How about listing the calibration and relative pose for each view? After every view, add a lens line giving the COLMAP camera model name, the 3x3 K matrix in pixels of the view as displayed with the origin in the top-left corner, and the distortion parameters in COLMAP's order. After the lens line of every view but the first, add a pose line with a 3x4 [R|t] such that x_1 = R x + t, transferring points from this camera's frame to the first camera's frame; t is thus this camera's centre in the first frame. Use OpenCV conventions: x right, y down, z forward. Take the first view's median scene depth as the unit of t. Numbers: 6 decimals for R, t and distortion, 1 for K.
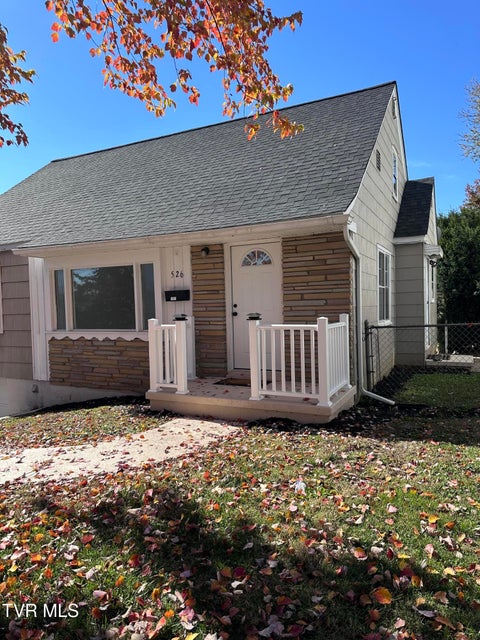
lens RADIAL K [[448.7, 0, 239.9], [0, 448.7, 319.1], [0, 0, 1]] dist [0.061661, -0.085725]
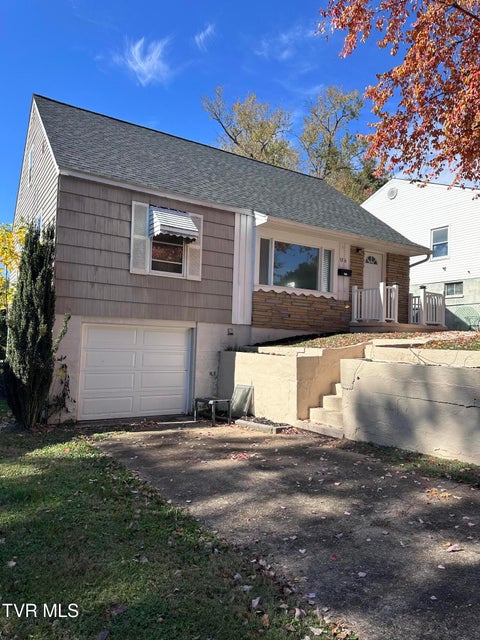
lens RADIAL K [[448.7, 0, 241.1], [0, 448.7, 321.8], [0, 0, 1]] dist [0.061661, -0.085725]
pose [[0.513341, 0.067501, 0.855526, -1.553392], [-0.025320, 0.997659, -0.063522, 0.217609], [-0.857811, 0.010947, 0.513848, 0.411725]]
